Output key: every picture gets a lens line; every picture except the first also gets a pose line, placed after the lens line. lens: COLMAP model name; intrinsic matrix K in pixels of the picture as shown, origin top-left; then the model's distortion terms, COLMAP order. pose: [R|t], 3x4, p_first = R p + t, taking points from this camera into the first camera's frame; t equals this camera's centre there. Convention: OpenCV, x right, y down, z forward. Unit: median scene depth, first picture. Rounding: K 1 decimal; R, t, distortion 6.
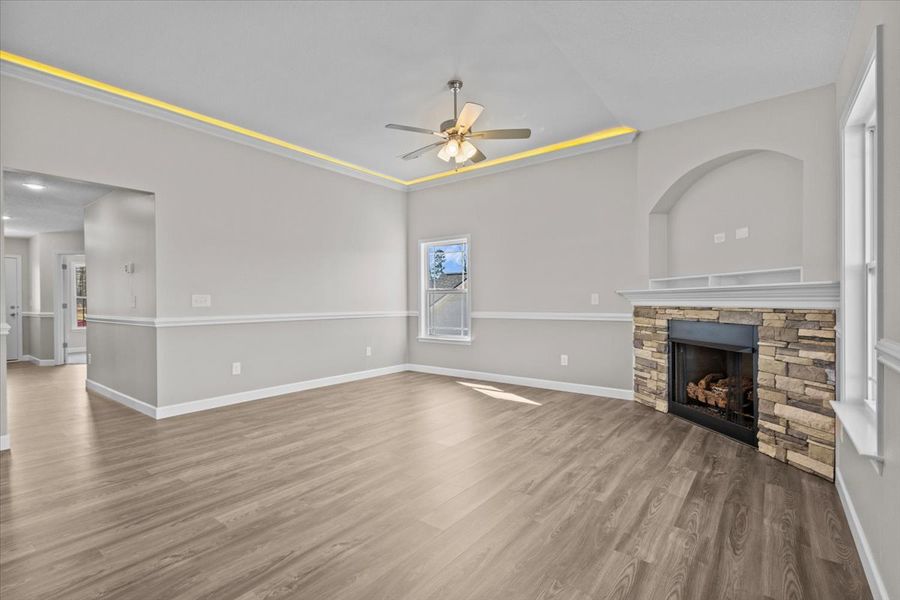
lens RADIAL K [[413.5, 0, 449.4], [0, 413.5, 301.8], [0, 0, 1]] dist [0.016732, -0.000074]
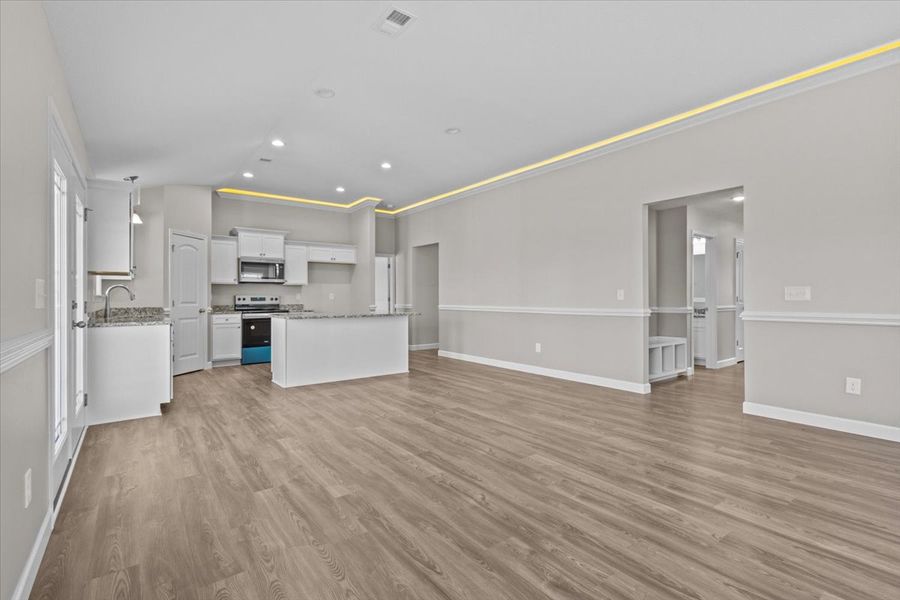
lens RADIAL K [[413.5, 0, 449.4], [0, 413.5, 301.8], [0, 0, 1]] dist [0.016732, -0.000074]
pose [[-0.260726, 0.017339, -0.965257, 0.494515], [0.003753, 0.999849, 0.016947, -0.003111], [0.965405, 0.000796, -0.260752, 0.657334]]
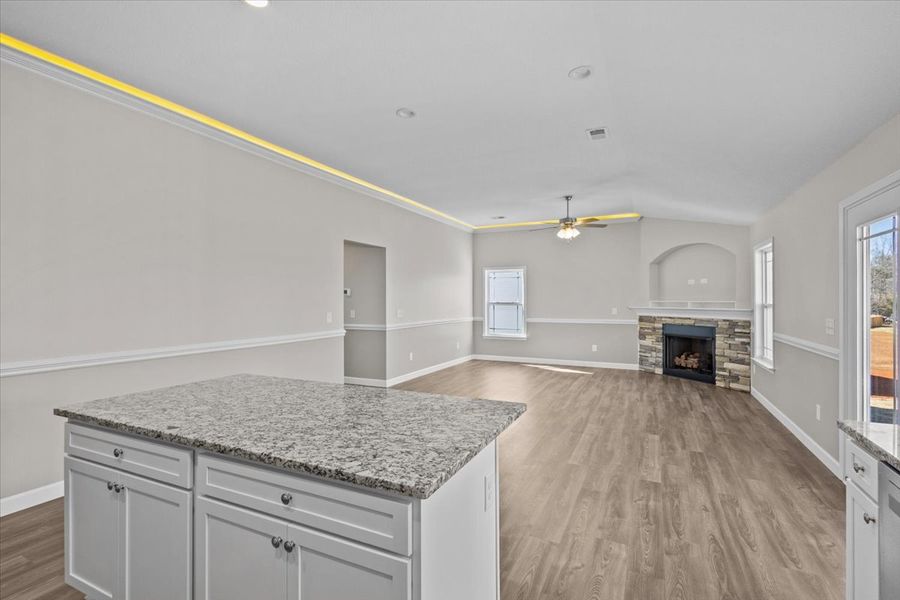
lens RADIAL K [[413.2, 0, 449.5], [0, 413.2, 298.1], [0, 0, 1]] dist [0.019205, 0.000078]
pose [[0.979831, 0.005150, 0.199761, -0.901465], [-0.003595, 0.999960, -0.008147, -0.061177], [-0.199795, 0.007265, 0.979811, -0.722902]]
